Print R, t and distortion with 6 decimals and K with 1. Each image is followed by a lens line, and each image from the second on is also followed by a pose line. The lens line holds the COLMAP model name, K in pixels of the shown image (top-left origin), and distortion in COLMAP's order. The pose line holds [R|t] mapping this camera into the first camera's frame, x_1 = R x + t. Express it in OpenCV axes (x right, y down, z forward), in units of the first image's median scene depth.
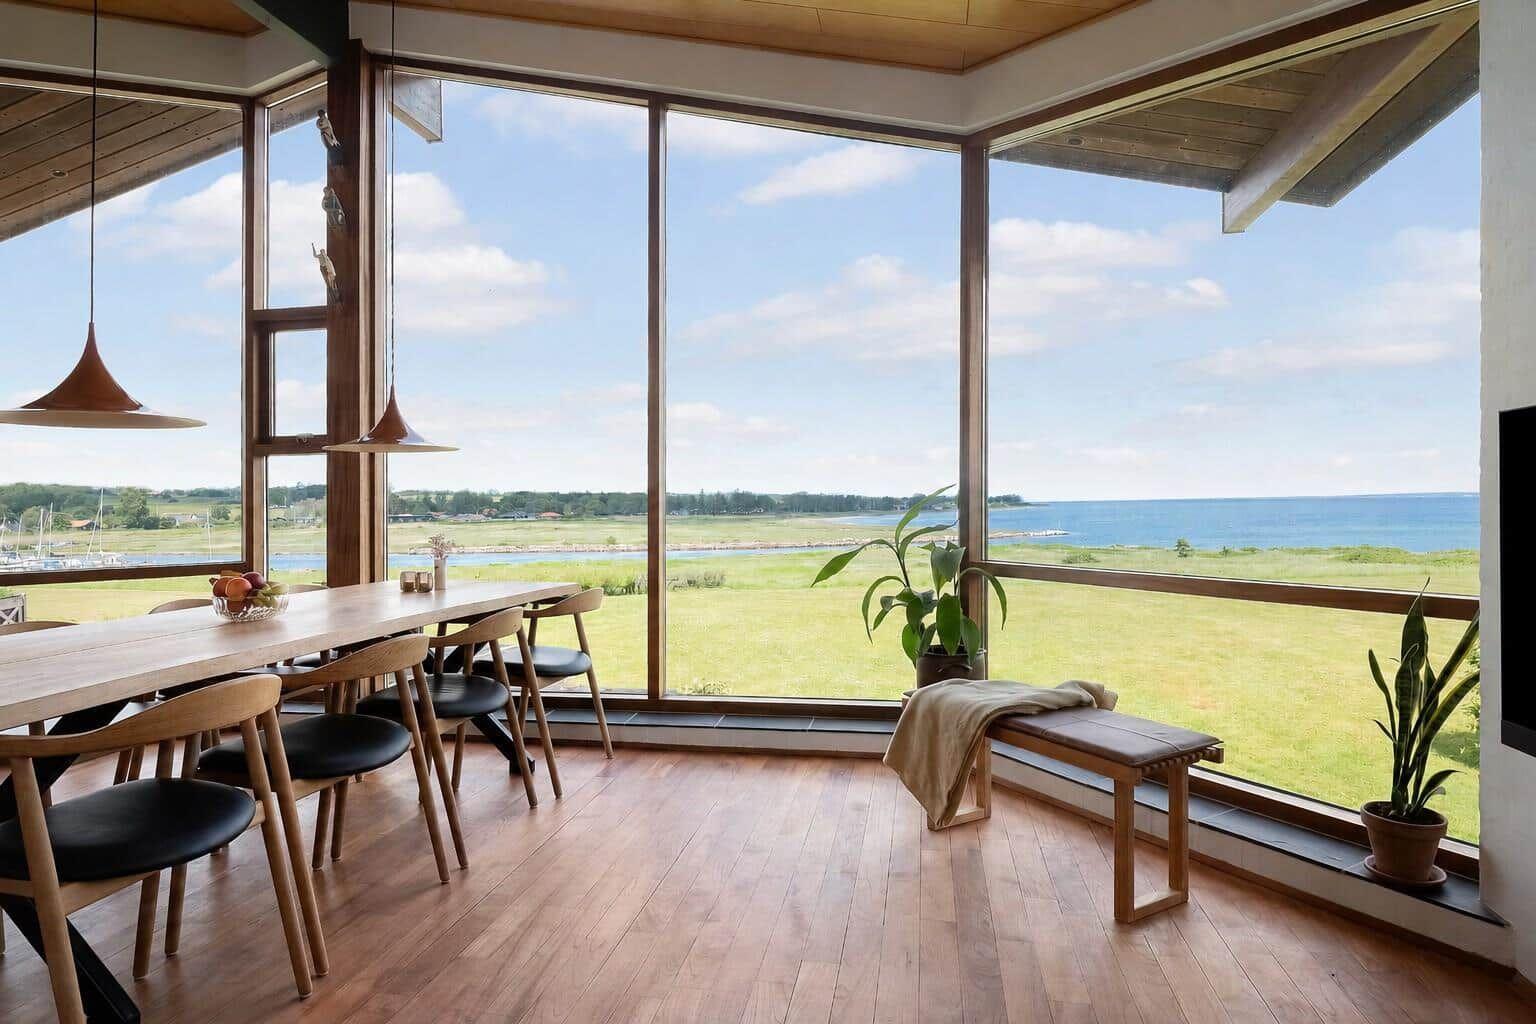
lens RADIAL K [[849.5, 0, 757.9], [0, 849.5, 491.7], [0, 0, 1]] dist [0.002322, -0.003708]
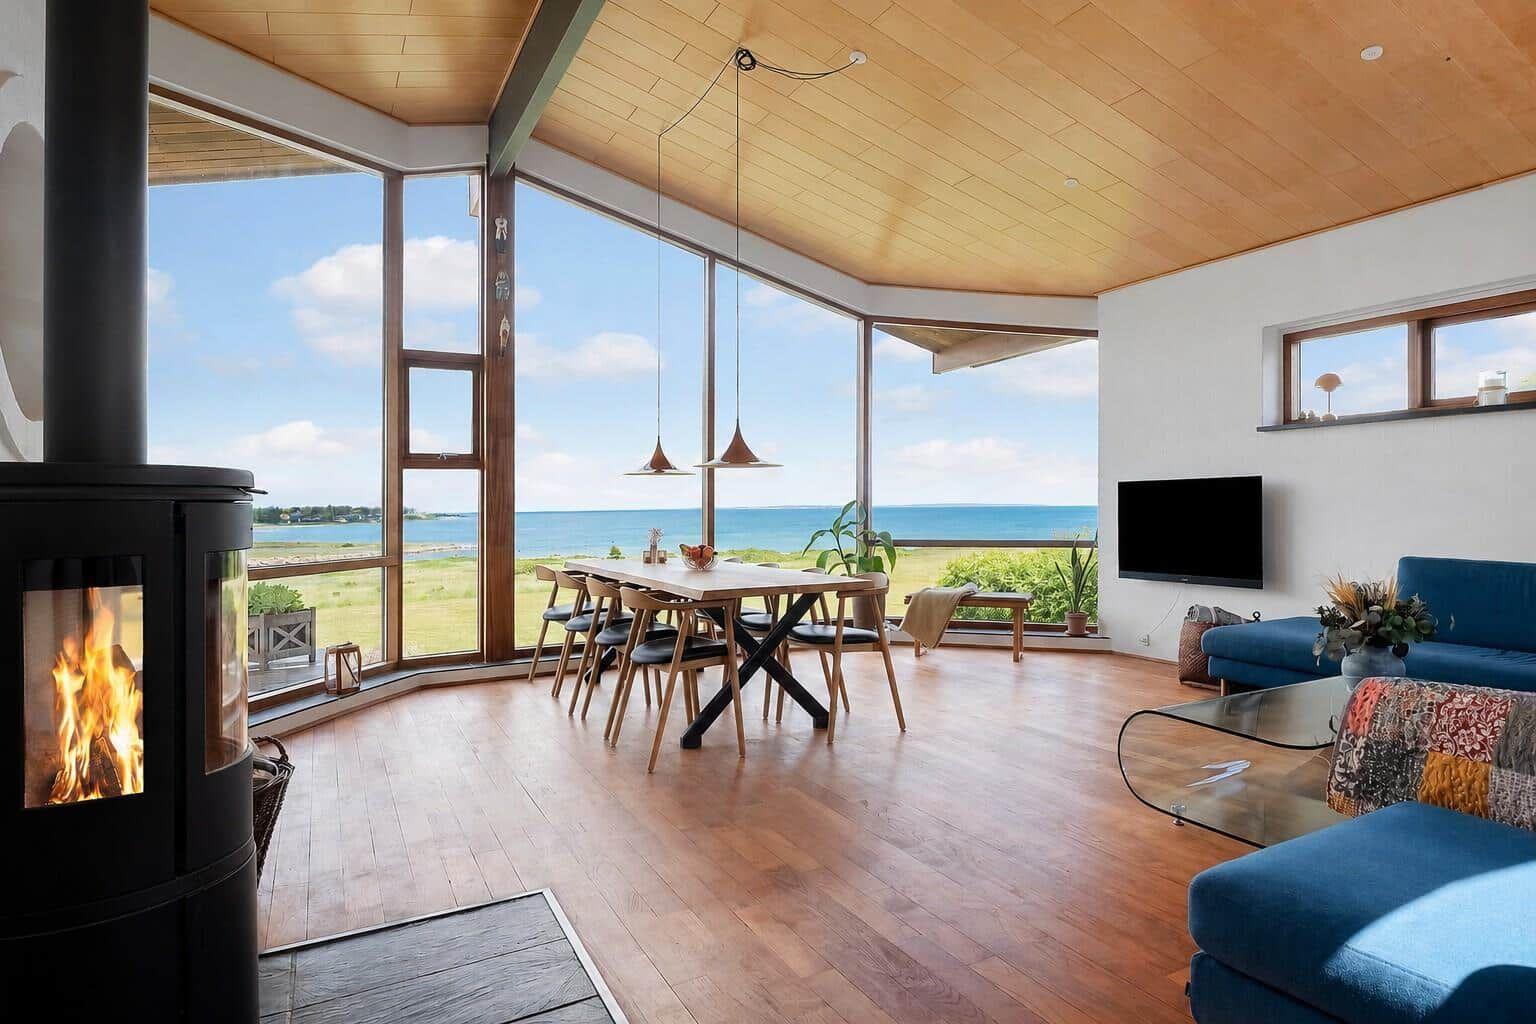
lens RADIAL K [[918.1, 0, 857.6], [0, 918.1, 501.7], [0, 0, 1]] dist [0.018870, -0.013735]
pose [[0.713493, 0.008725, 0.700608, -1.069103], [-0.008259, 0.999958, -0.004042, 0.004302], [-0.700614, -0.002902, 0.713535, -0.397286]]
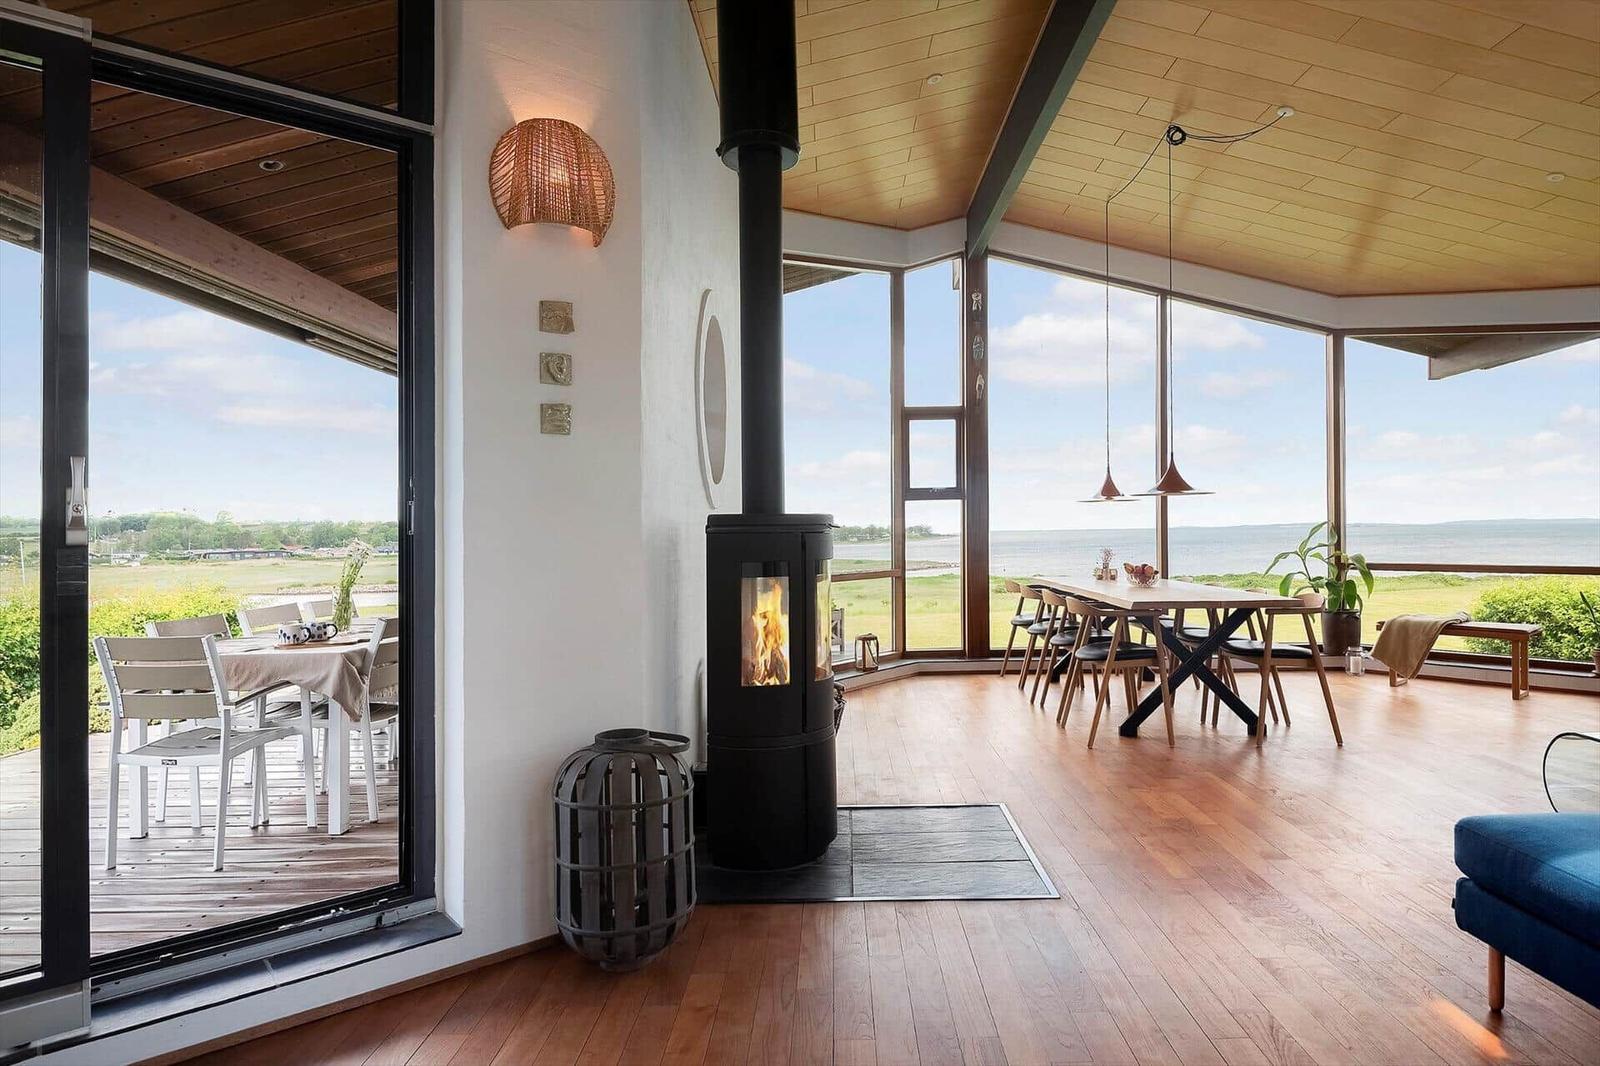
lens RADIAL K [[956.3, 0, 819.9], [0, 956.3, 517.7], [0, 0, 1]] dist [0.018870, -0.013735]
pose [[0.973374, 0.003265, 0.229202, -1.162093], [-0.002136, 0.999984, -0.005174, -0.002509], [-0.229215, 0.004547, 0.973365, -0.664927]]
